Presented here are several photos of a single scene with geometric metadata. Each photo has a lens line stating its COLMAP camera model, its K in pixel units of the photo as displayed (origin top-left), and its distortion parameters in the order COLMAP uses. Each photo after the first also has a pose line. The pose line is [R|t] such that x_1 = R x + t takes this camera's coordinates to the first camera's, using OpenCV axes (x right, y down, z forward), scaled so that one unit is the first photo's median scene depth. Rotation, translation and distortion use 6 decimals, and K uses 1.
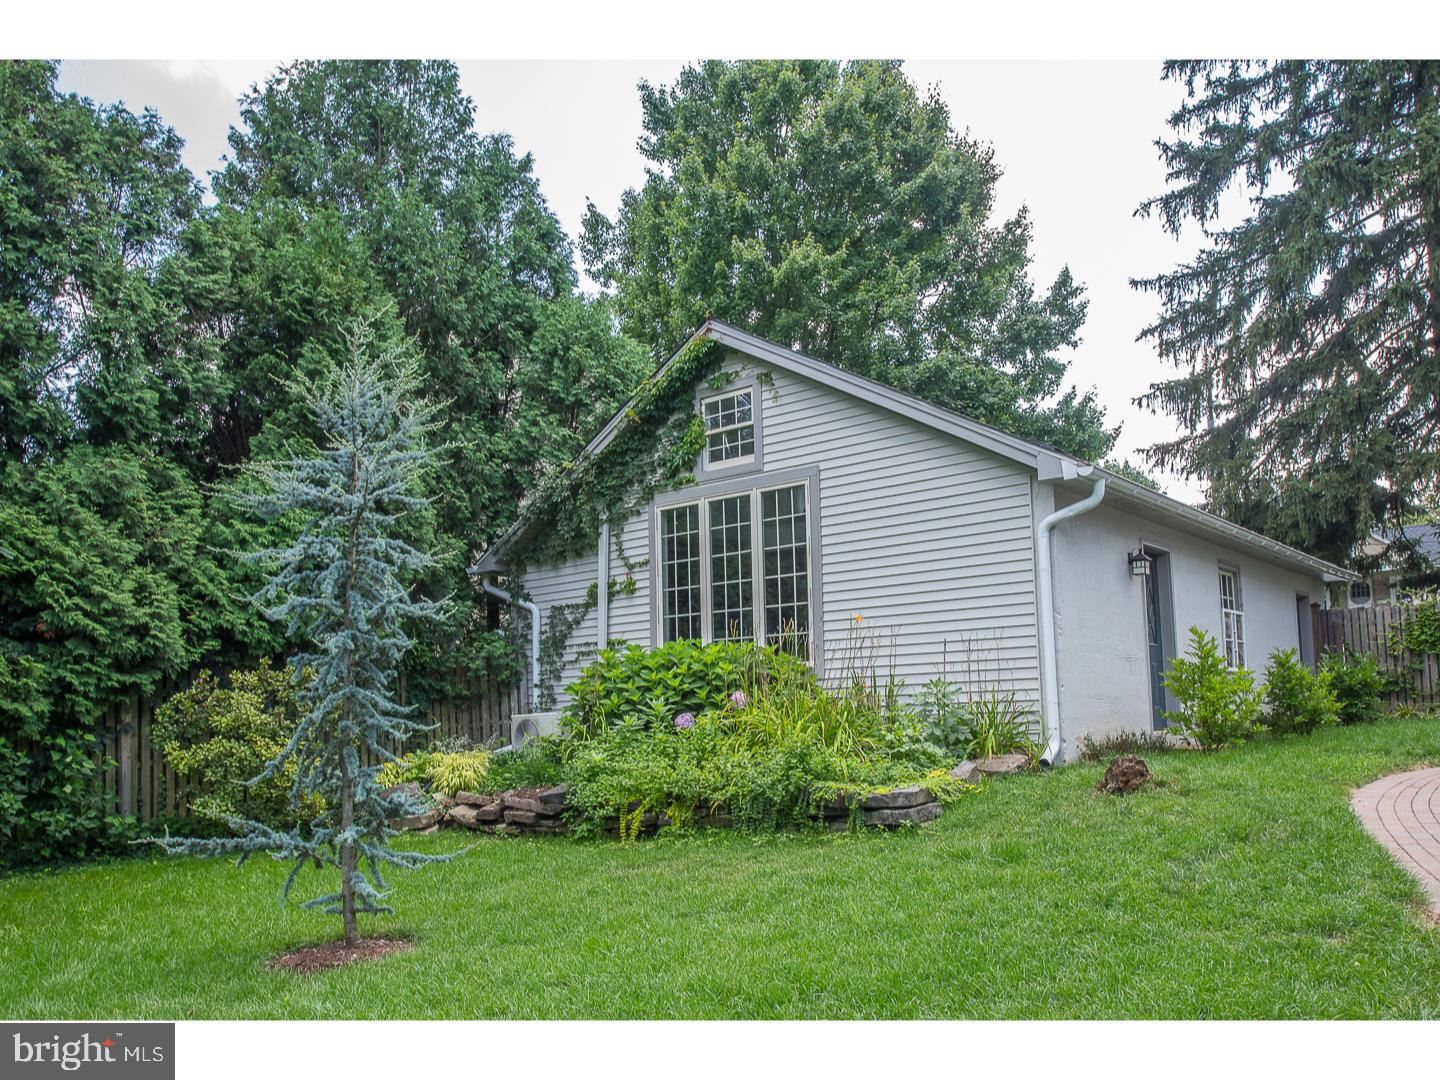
lens RADIAL K [[1112.9, 0, 718.5], [0, 1112.9, 542.6], [0, 0, 1]] dist [0.007646, 0.001694]
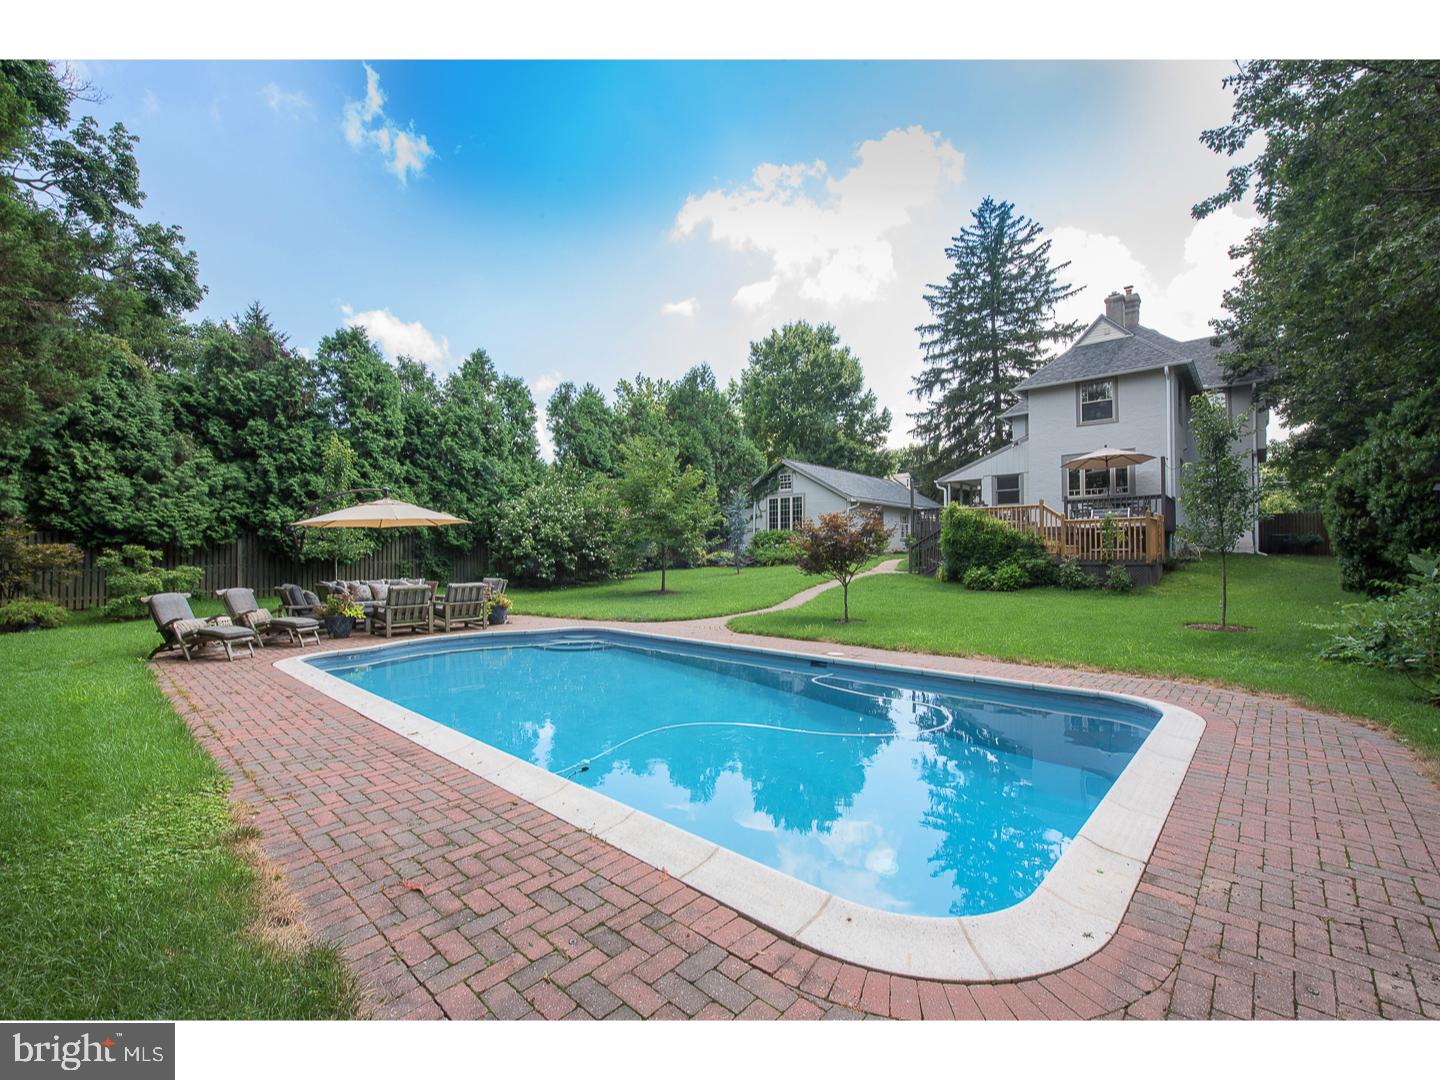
lens RADIAL K [[614.7, 0, 722.8], [0, 614.7, 538.1], [0, 0, 1]] dist [0.000280, -0.000005]
pose [[0.999004, 0.018653, -0.040546, -0.132382], [-0.013289, 0.991589, 0.128743, -0.186661], [0.042606, -0.128076, 0.990849, -1.439319]]
